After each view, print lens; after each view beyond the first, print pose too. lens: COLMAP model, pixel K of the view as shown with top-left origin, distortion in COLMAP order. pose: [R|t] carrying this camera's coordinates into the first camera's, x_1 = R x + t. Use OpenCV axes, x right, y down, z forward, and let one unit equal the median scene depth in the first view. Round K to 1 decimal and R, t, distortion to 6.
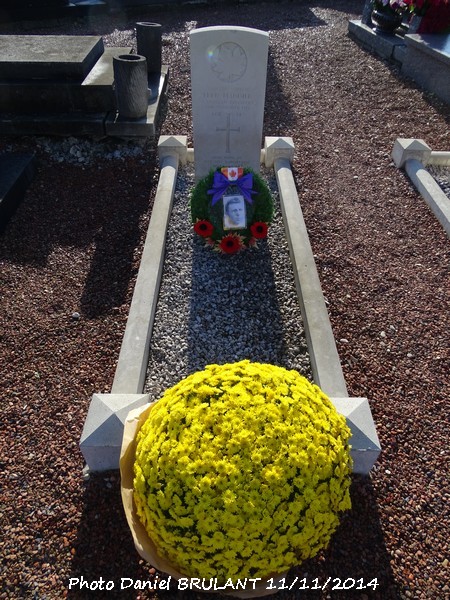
lens RADIAL K [[415.0, 0, 229.2], [0, 415.0, 300.6], [0, 0, 1]] dist [-0.011101, 0.011213]
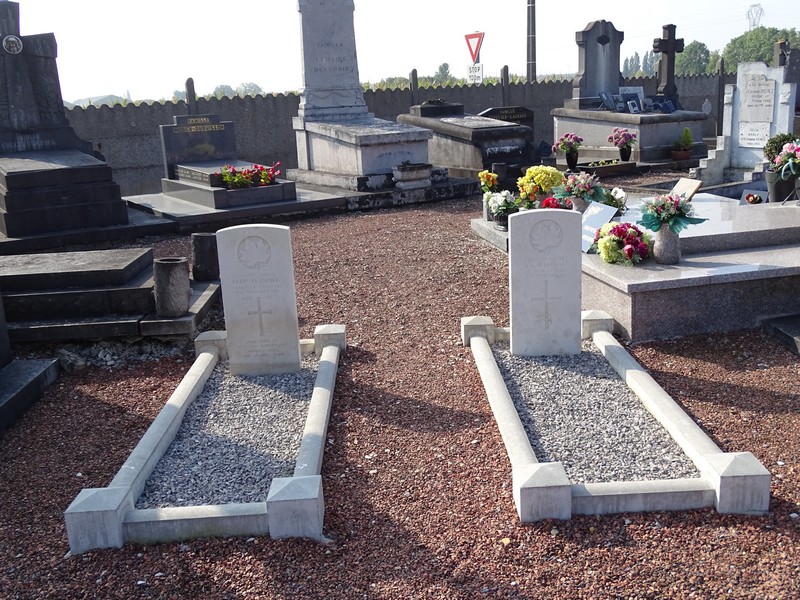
lens RADIAL K [[793.3, 0, 414.0], [0, 793.3, 306.1], [0, 0, 1]] dist [-0.012152, 0.000000]
pose [[0.997518, -0.068144, 0.017721, 0.278023], [0.068151, 0.871172, -0.486226, 0.434124], [0.017695, 0.486227, 0.873654, -0.546206]]
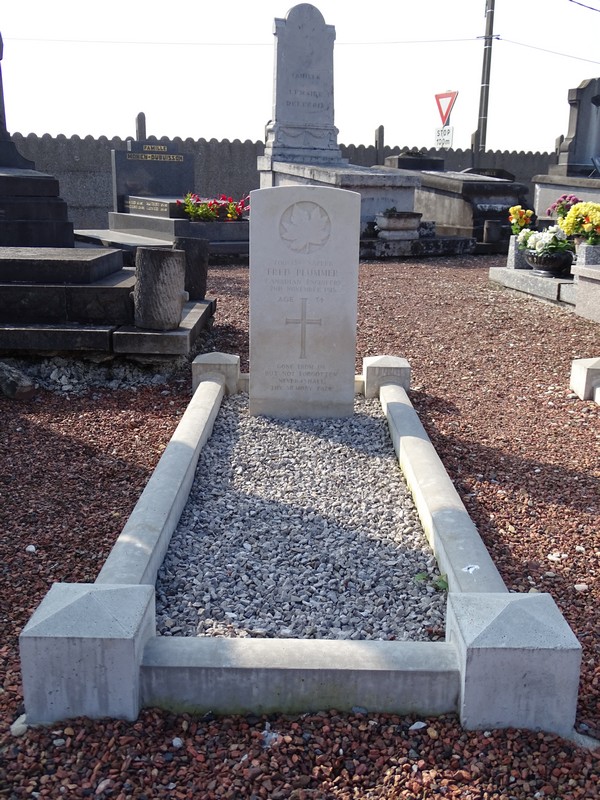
lens RADIAL K [[791.9, 0, 299.6], [0, 791.9, 394.4], [0, 0, 1]] dist [-0.002208, 0.000000]
pose [[0.999897, 0.003036, -0.014036, 0.007752], [-0.009501, 0.872772, -0.488036, 0.247526], [0.010768, 0.488119, 0.872711, -0.026191]]
